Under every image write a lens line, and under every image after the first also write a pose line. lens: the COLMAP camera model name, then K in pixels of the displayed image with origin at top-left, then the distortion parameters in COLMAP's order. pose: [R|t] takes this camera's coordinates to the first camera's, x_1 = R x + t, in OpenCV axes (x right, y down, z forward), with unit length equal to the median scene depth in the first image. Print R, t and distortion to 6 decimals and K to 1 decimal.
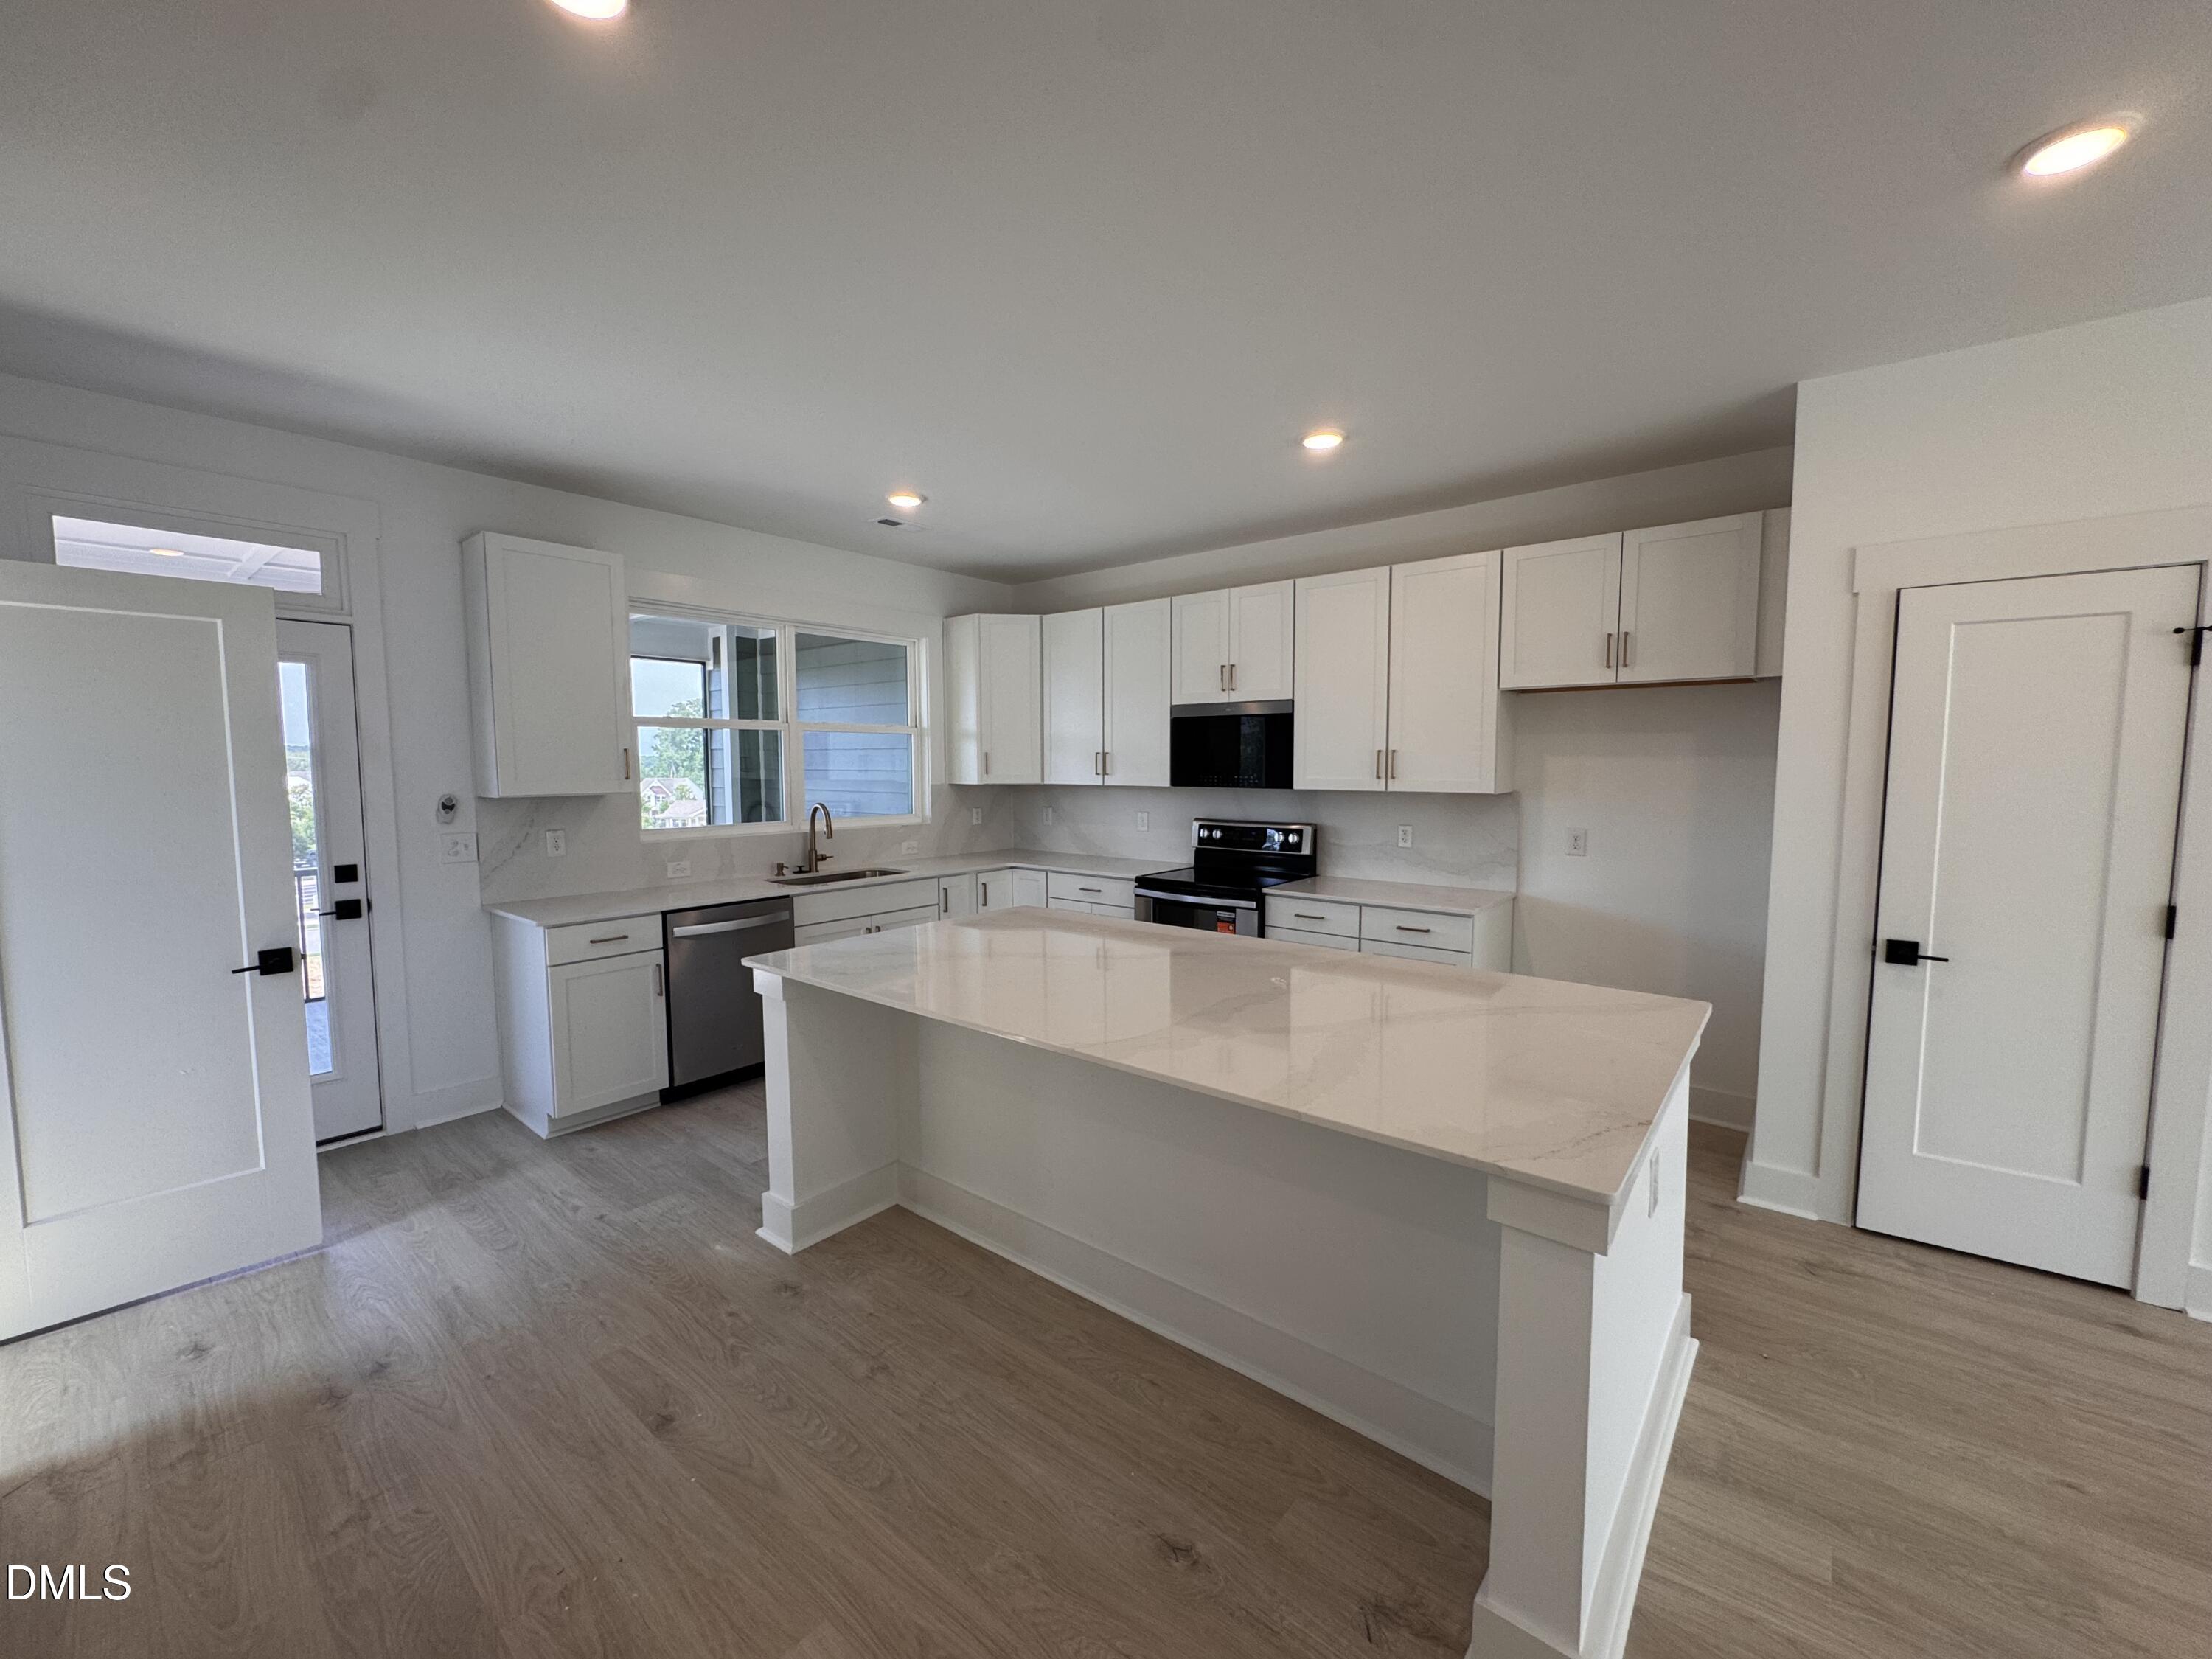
lens RADIAL K [[884.8, 0, 1106.0], [0, 884.8, 829.5], [0, 0, 1]] dist [-0.002942, 0.000004]
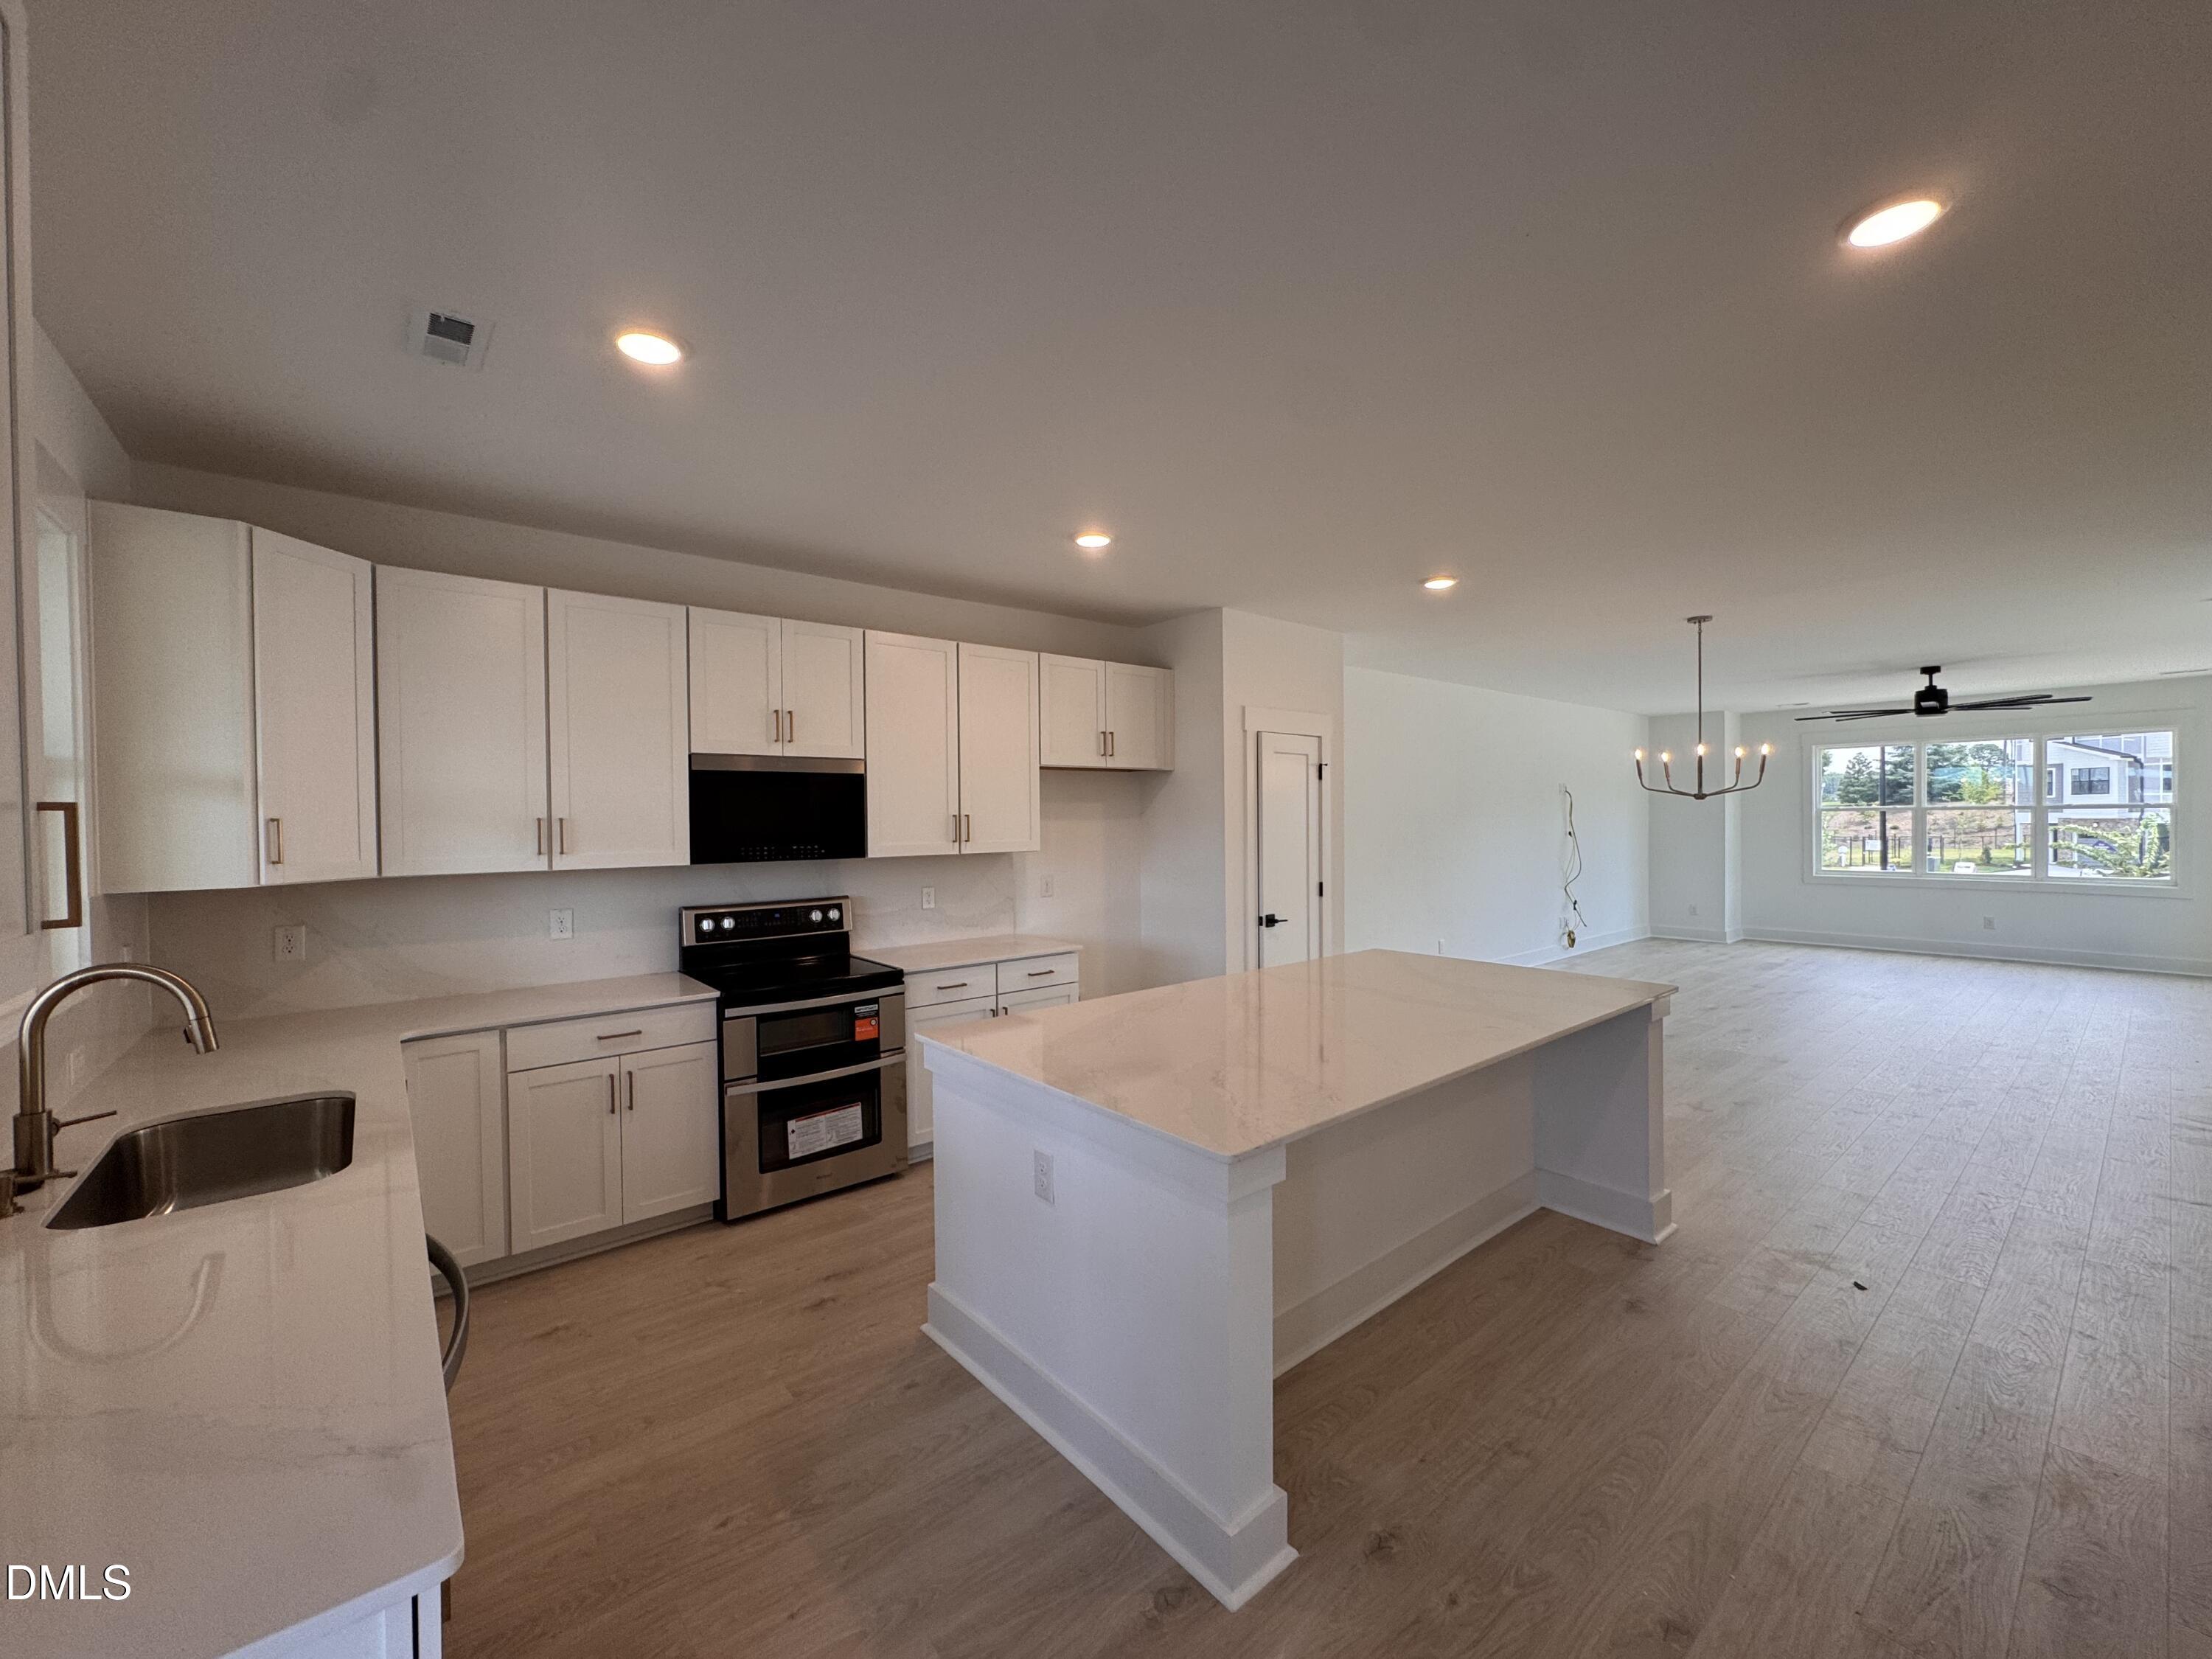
lens RADIAL K [[884.8, 0, 1106.0], [0, 884.8, 829.5], [0, 0, 1]] dist [-0.002942, 0.000004]
pose [[0.192431, -0.008283, 0.981276, -0.674942], [0.091583, 0.995752, -0.009554, -0.046535], [-0.977028, 0.091707, 0.192372, 0.627901]]
